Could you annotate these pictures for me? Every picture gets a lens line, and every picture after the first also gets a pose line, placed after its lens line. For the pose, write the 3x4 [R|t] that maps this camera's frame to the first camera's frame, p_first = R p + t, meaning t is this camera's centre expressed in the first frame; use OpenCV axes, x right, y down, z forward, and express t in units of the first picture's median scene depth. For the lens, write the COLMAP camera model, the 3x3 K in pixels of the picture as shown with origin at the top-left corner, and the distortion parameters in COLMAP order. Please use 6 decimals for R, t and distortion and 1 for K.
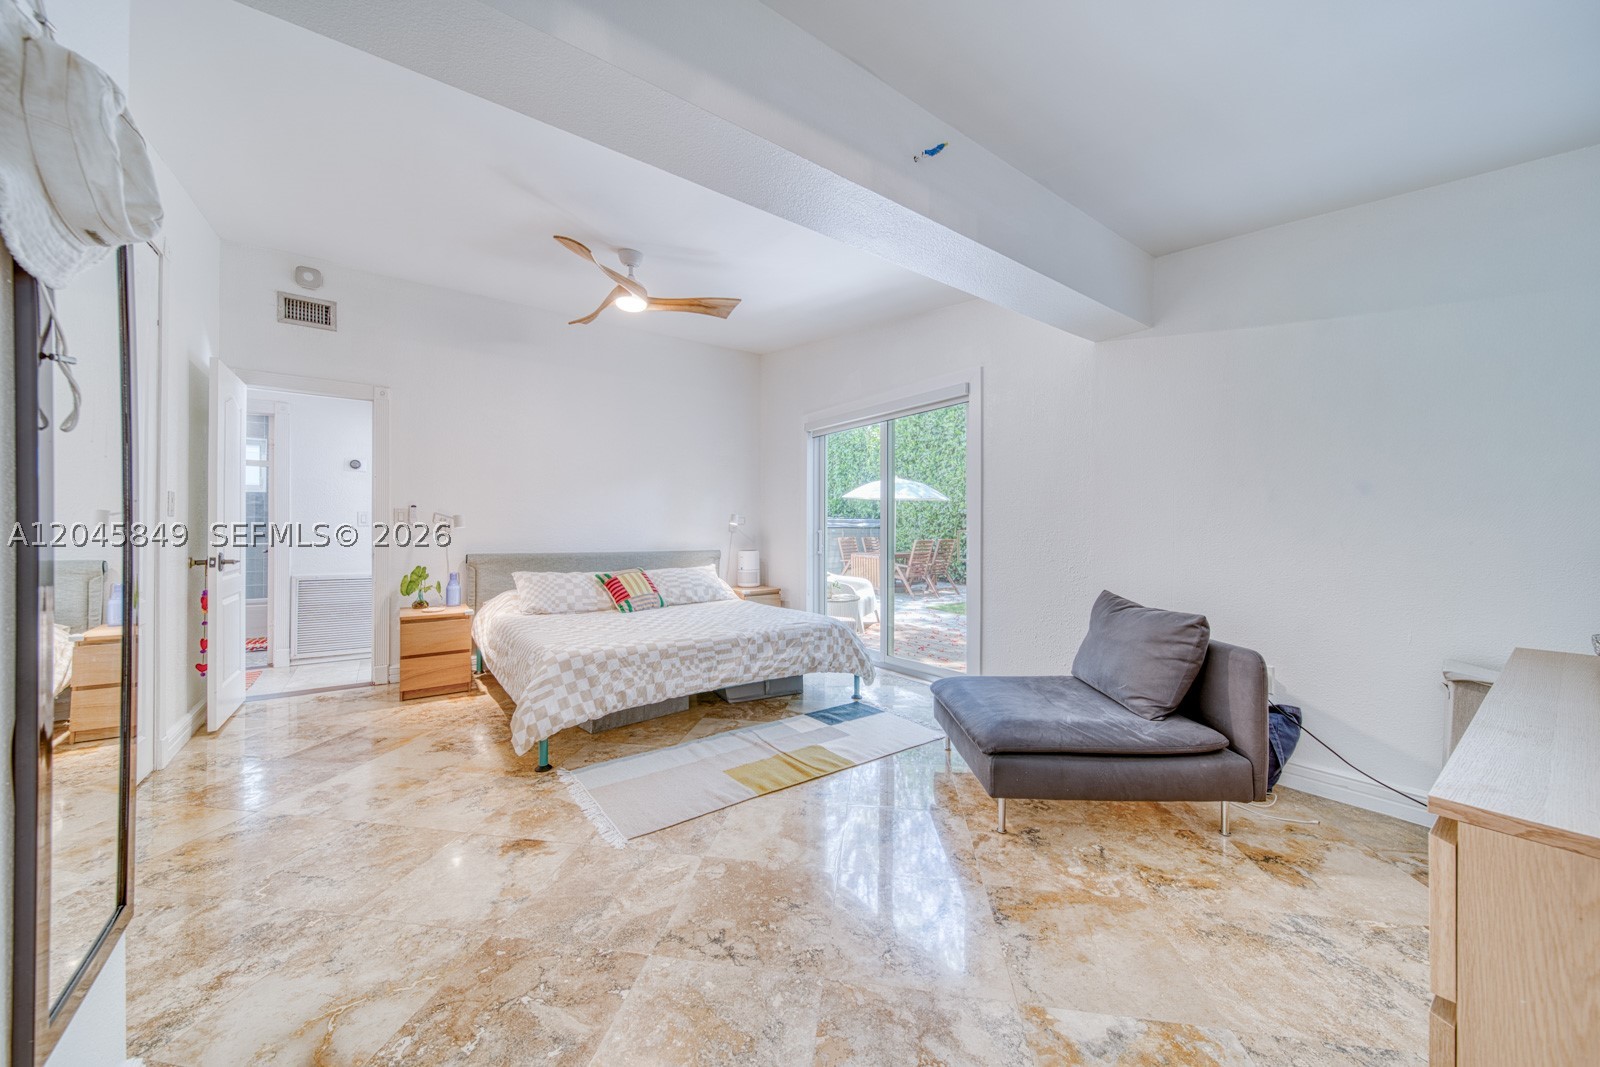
lens RADIAL K [[569.7, 0, 797.7], [0, 569.7, 524.4], [0, 0, 1]] dist [-0.000507, -0.000219]
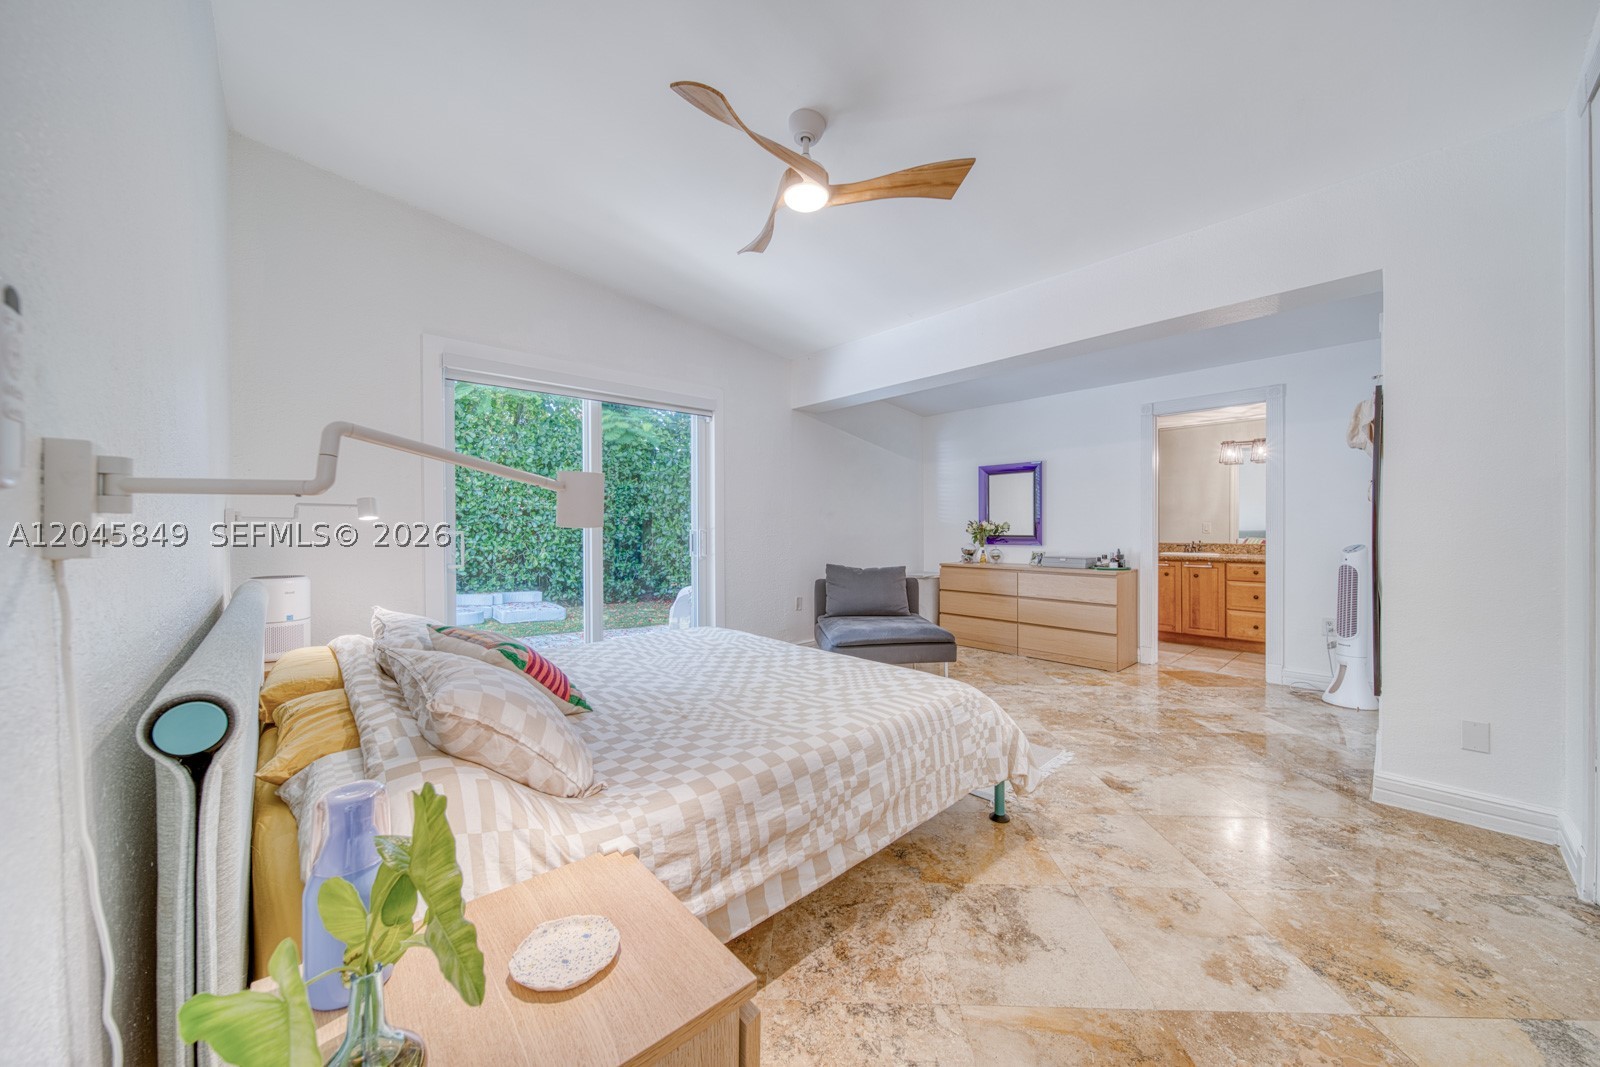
lens RADIAL K [[559.7, 0, 800.0], [0, 559.7, 533.5], [0, 0, 1]] dist [0.000086, -0.000021]
pose [[-0.107312, -0.013343, 0.994136, -1.514347], [-0.005646, 0.999902, 0.012810, 0.004849], [-0.994209, -0.004238, -0.107376, 1.707019]]
